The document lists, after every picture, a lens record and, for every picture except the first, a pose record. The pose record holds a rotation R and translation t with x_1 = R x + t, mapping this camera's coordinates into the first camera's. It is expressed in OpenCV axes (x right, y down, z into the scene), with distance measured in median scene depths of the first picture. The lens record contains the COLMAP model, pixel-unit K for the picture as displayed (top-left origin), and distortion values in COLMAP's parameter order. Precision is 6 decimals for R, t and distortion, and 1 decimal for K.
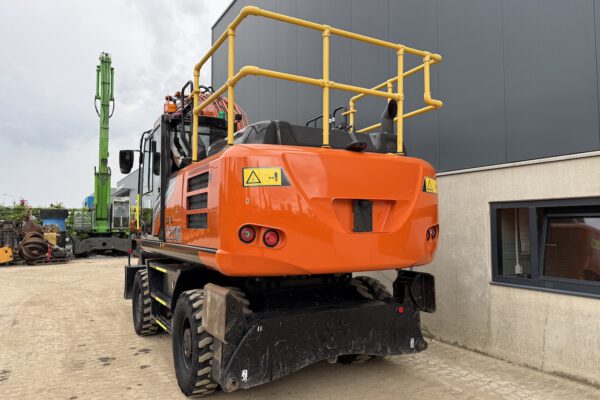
lens RADIAL K [[425.3, 0, 300.0], [0, 425.3, 200.0], [0, 0, 1]] dist [0.000230, -0.005796]
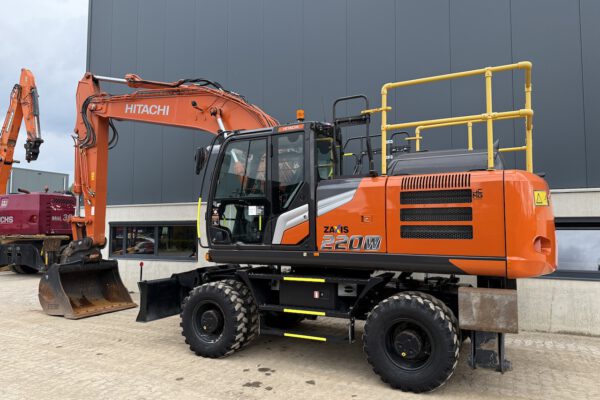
lens RADIAL K [[425.3, 0, 300.0], [0, 425.3, 200.0], [0, 0, 1]] dist [0.000230, -0.005796]
pose [[0.831597, 0.049608, 0.553160, -1.073566], [-0.039950, 0.998766, -0.029513, 0.017952], [-0.553941, 0.002444, 0.832552, 0.257950]]
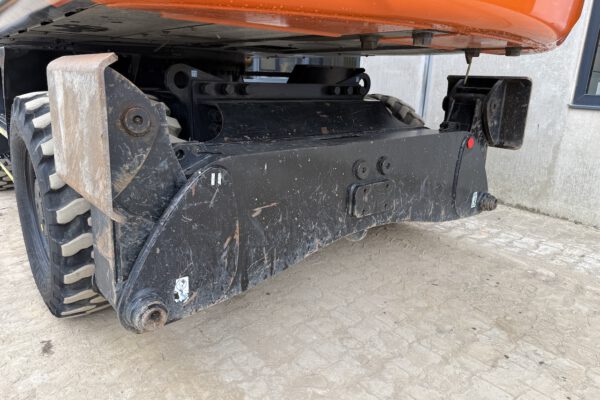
lens RADIAL K [[419.2, 0, 308.6], [0, 419.2, 199.9], [0, 0, 1]] dist [0.158349, -0.229145]
pose [[0.980481, -0.017220, 0.195859, -0.074342], [-0.050221, 0.941178, 0.334159, 0.157767], [-0.190092, -0.337473, 0.921942, 0.521936]]
